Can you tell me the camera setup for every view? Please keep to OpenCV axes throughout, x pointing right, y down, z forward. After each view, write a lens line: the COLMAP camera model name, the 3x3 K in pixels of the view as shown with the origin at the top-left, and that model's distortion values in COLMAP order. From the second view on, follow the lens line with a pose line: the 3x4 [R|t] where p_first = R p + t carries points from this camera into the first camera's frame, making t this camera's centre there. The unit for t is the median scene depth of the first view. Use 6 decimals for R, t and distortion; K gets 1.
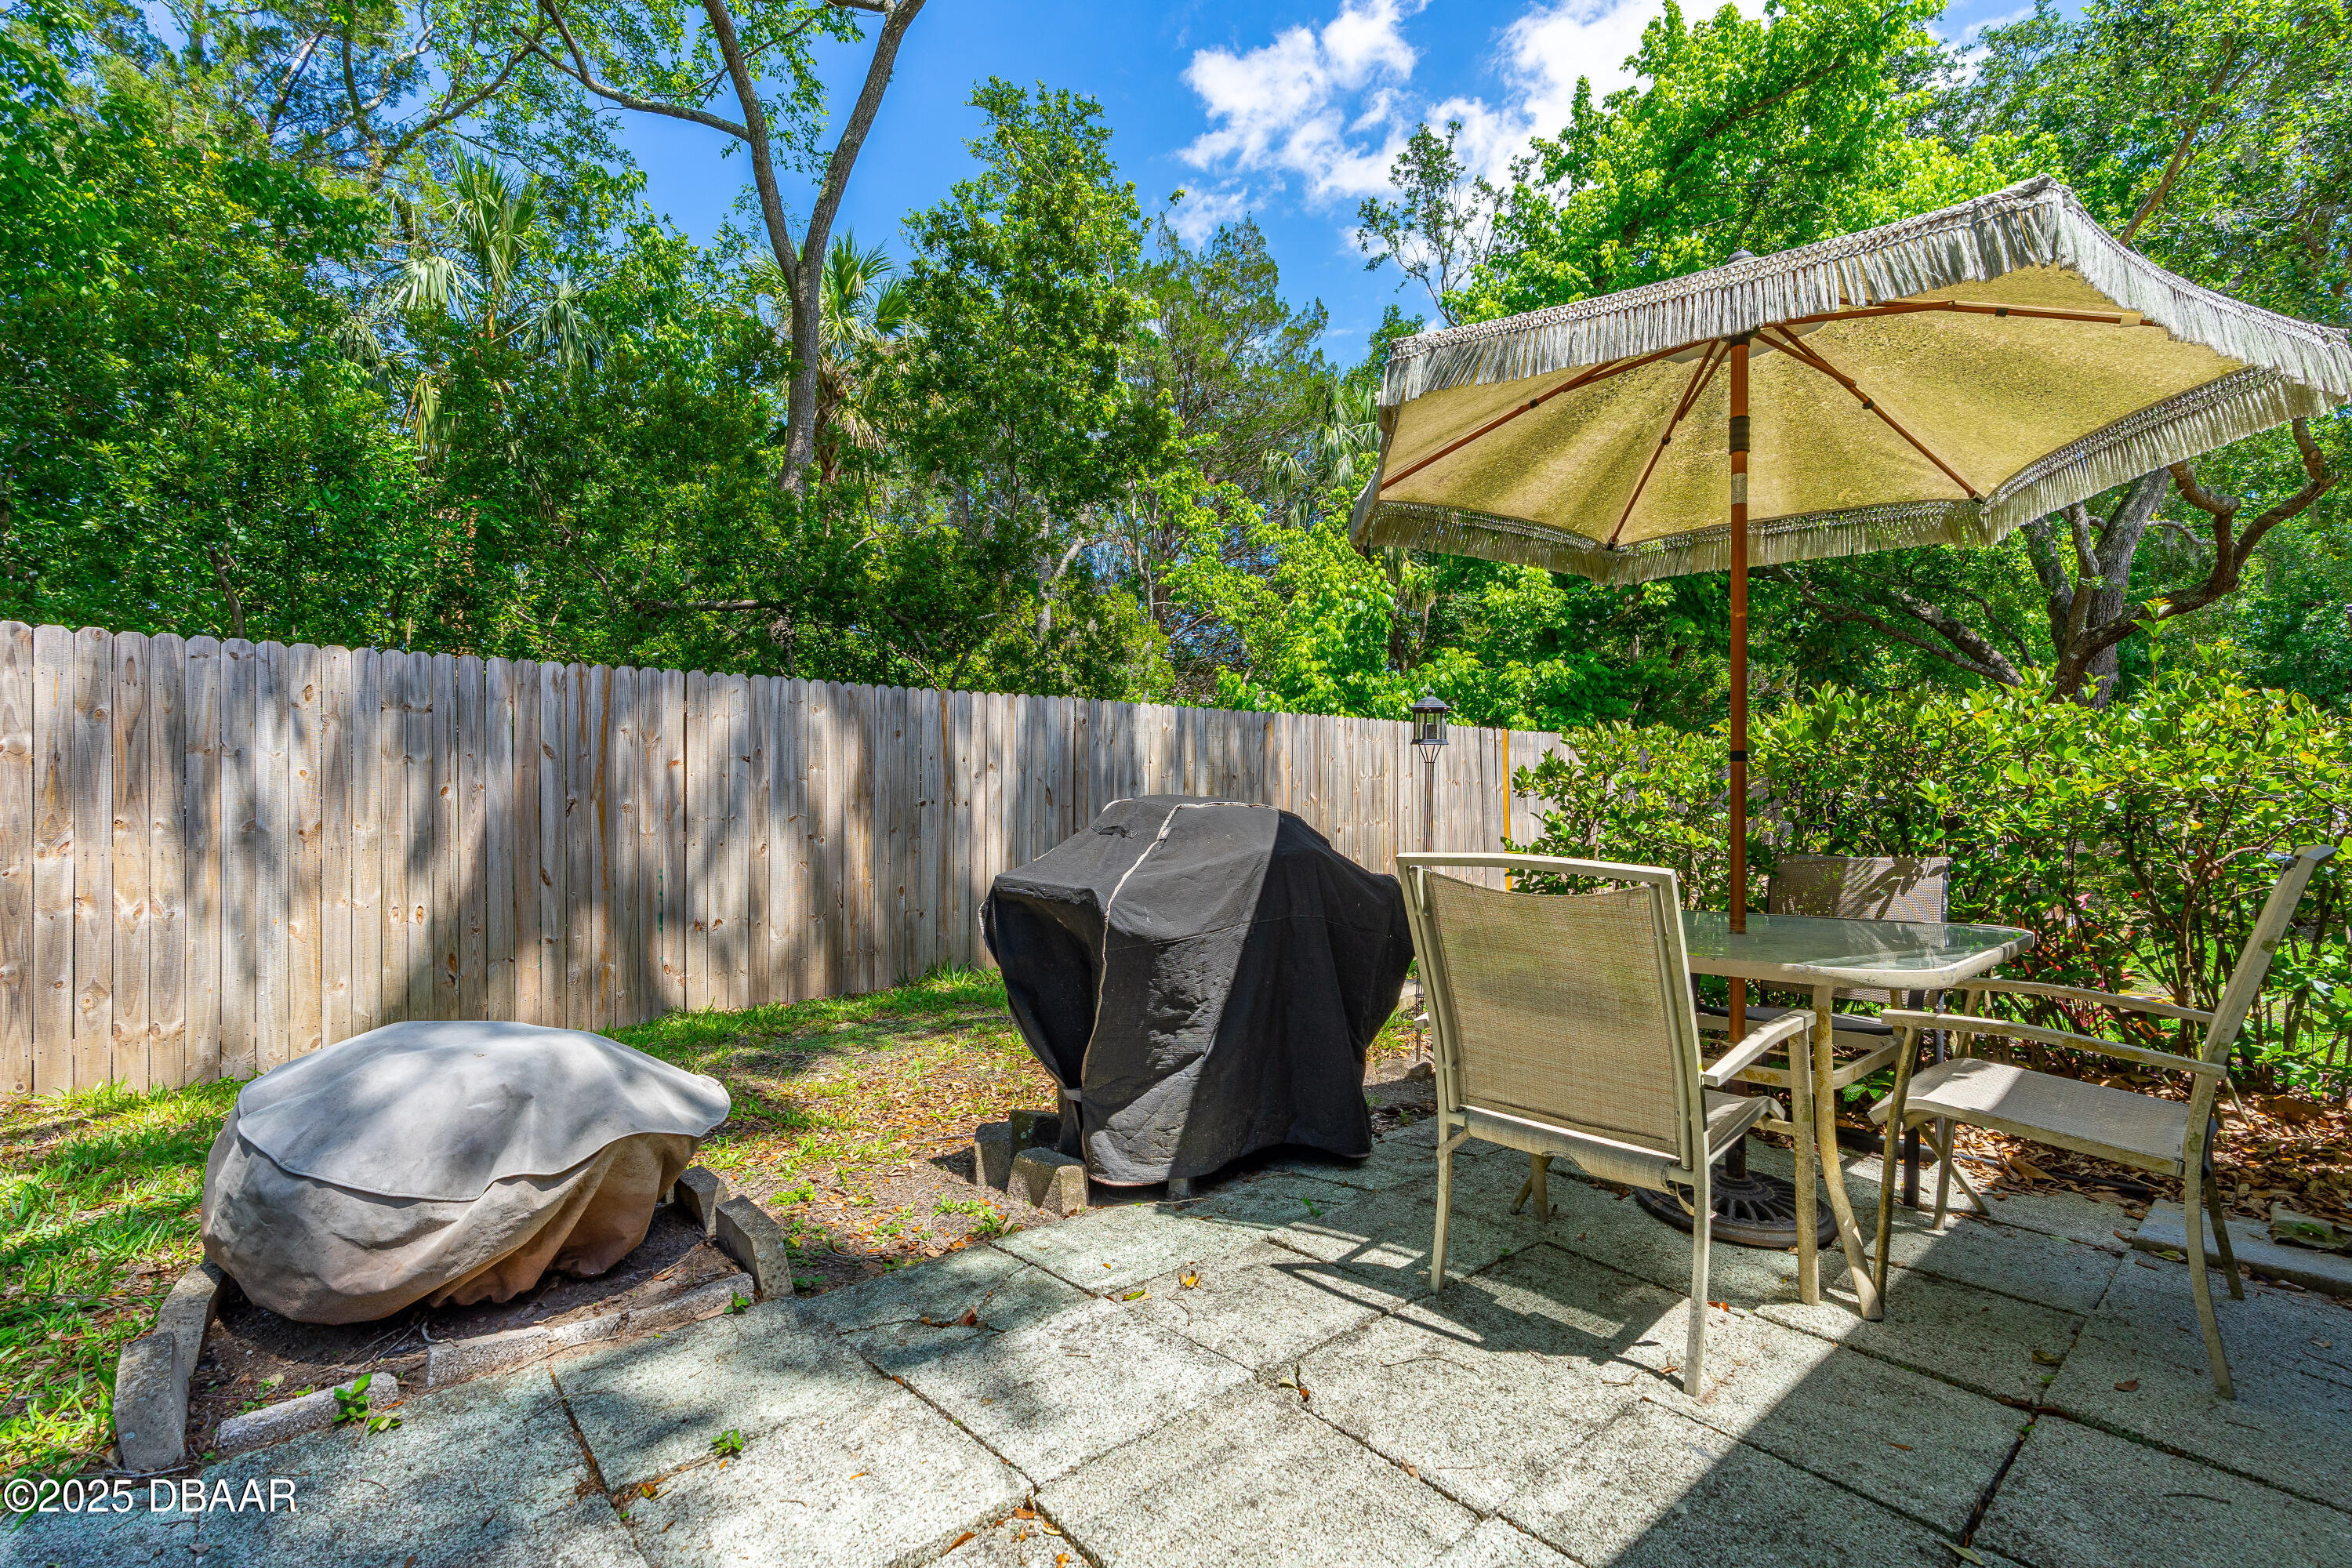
lens RADIAL K [[1099.9, 0, 1171.5], [0, 1099.9, 786.1], [0, 0, 1]] dist [-0.000029, 0.000942]
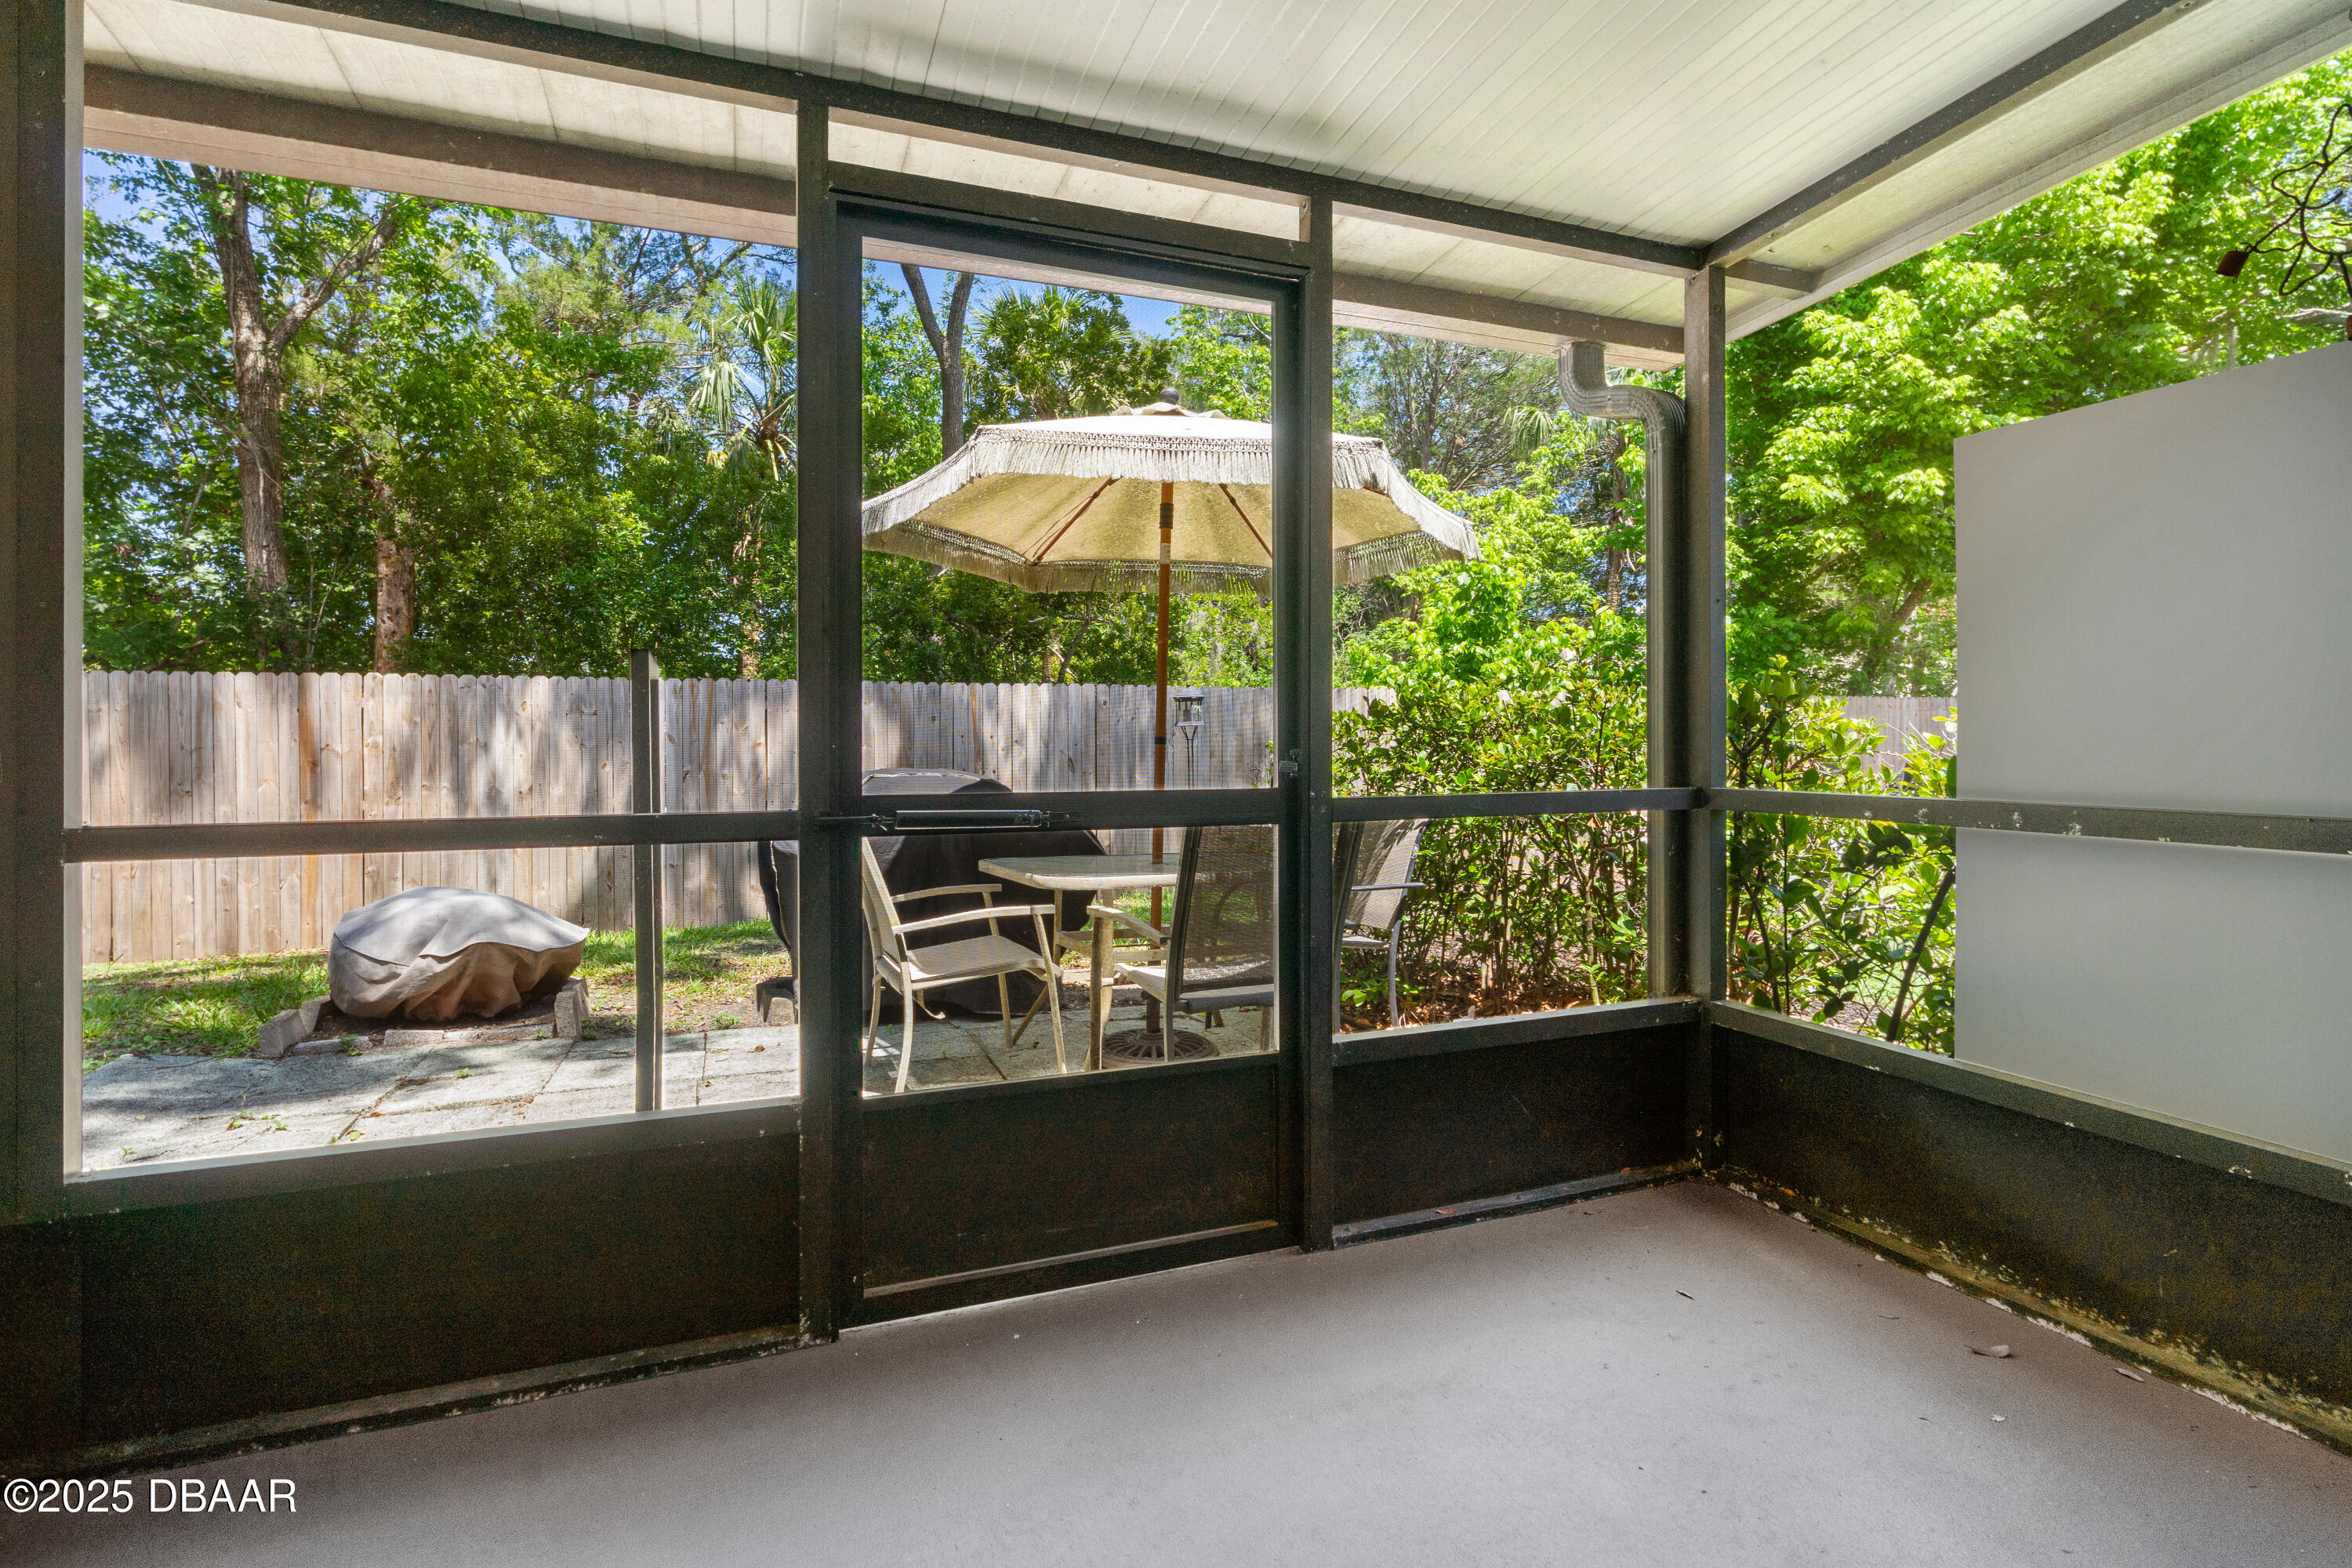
lens RADIAL K [[1099.9, 0, 1107.4], [0, 1099.9, 754.0], [0, 0, 1]] dist [-0.000029, 0.000942]
pose [[0.938456, -0.012681, -0.345166, 0.564370], [0.011475, 0.999919, -0.005537, 0.002373], [0.345209, 0.001235, 0.938525, -0.210984]]
